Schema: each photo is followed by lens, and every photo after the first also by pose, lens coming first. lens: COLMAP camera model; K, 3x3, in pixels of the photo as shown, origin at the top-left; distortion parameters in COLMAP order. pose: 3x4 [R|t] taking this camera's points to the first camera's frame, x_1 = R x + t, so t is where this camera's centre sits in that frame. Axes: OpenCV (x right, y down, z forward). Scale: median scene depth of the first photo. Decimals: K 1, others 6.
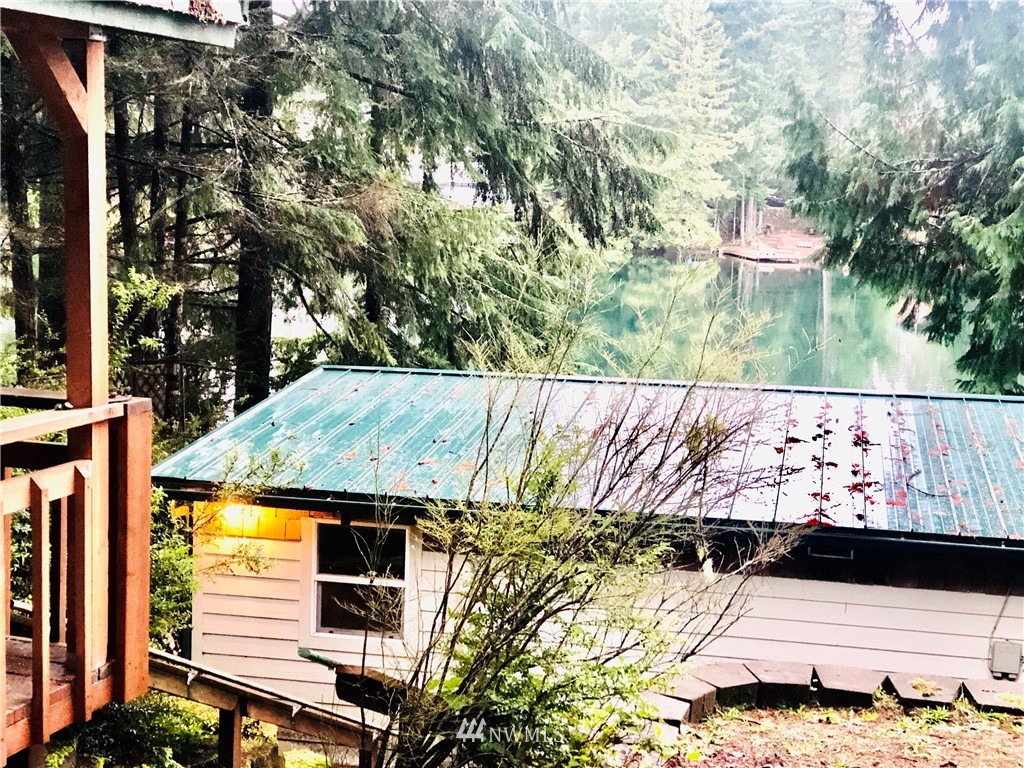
lens RADIAL K [[1662.0, 0, 508.0], [0, 1662.0, 417.6], [0, 0, 1]] dist [0.019603, 0.689529]
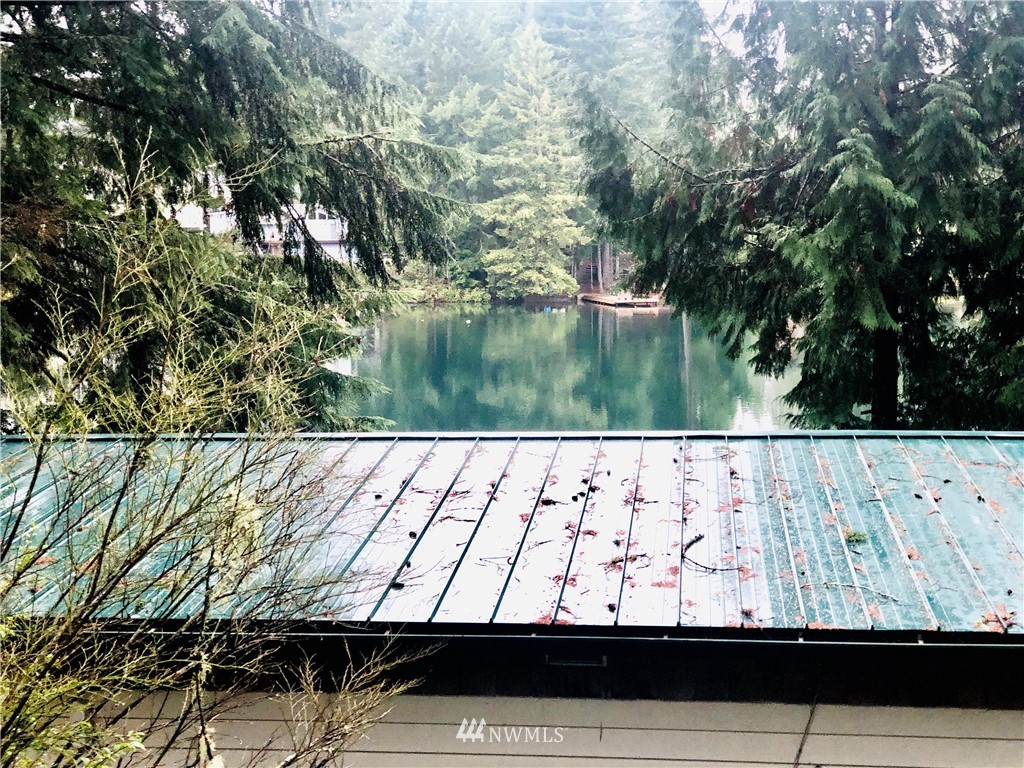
lens RADIAL K [[1662.0, 0, 508.0], [0, 1662.0, 417.6], [0, 0, 1]] dist [0.019603, 0.689529]
pose [[0.995926, -0.050210, 0.074898, 0.054103], [0.052674, 0.998121, -0.031292, -0.001248], [-0.073187, 0.035109, 0.996700, 0.130023]]
